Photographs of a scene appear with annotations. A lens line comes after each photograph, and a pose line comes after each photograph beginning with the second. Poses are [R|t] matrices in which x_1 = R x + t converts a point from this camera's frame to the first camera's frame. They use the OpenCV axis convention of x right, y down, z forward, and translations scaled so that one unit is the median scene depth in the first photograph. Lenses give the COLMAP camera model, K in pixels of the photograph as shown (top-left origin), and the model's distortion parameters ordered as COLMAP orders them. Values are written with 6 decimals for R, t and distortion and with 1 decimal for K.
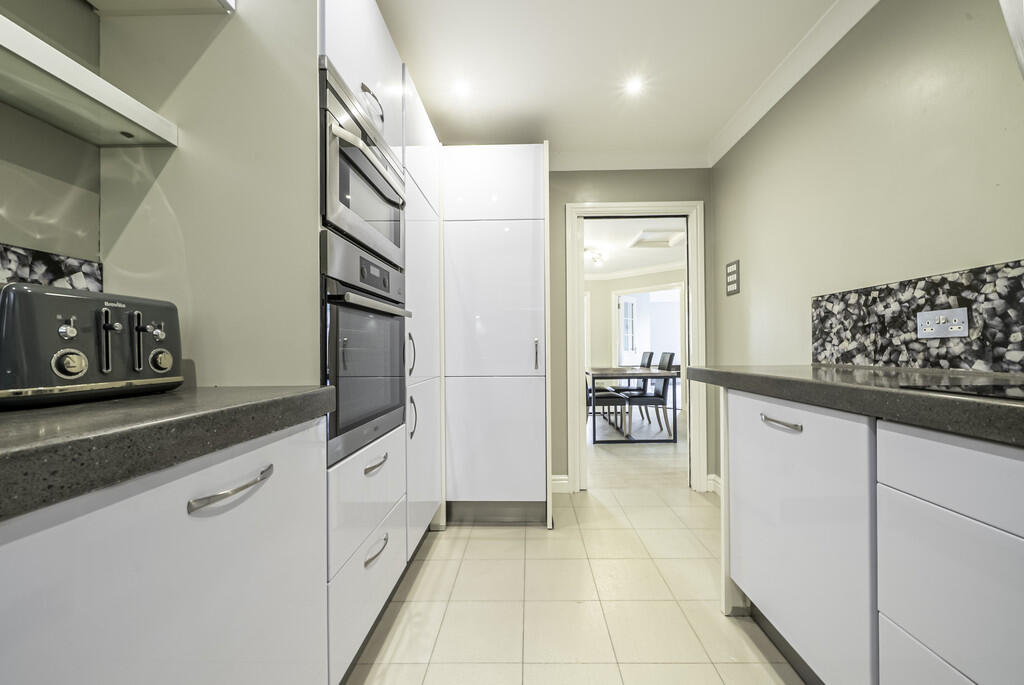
lens RADIAL K [[384.4, 0, 515.1], [0, 384.4, 348.0], [0, 0, 1]] dist [0.000142, 0.000007]
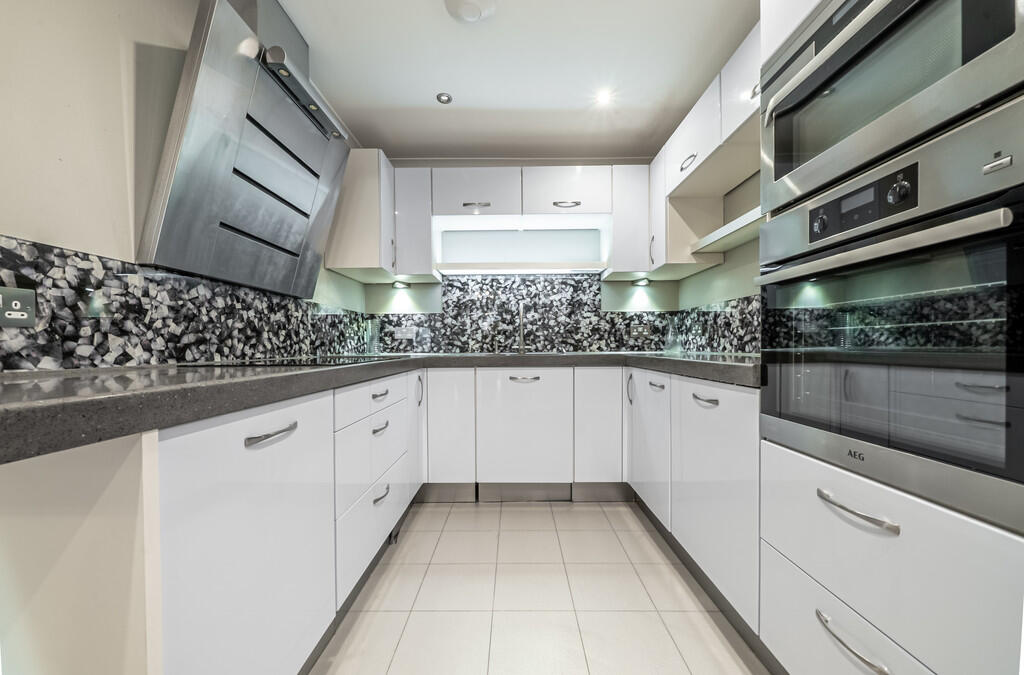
lens RADIAL K [[384.4, 0, 512.2], [0, 384.4, 344.4], [0, 0, 1]] dist [0.000142, 0.000007]
pose [[-0.999687, 0.010038, -0.022900, 0.228199], [0.010166, 0.999933, -0.005498, 0.019763], [0.022844, -0.005729, -0.999723, 1.868368]]
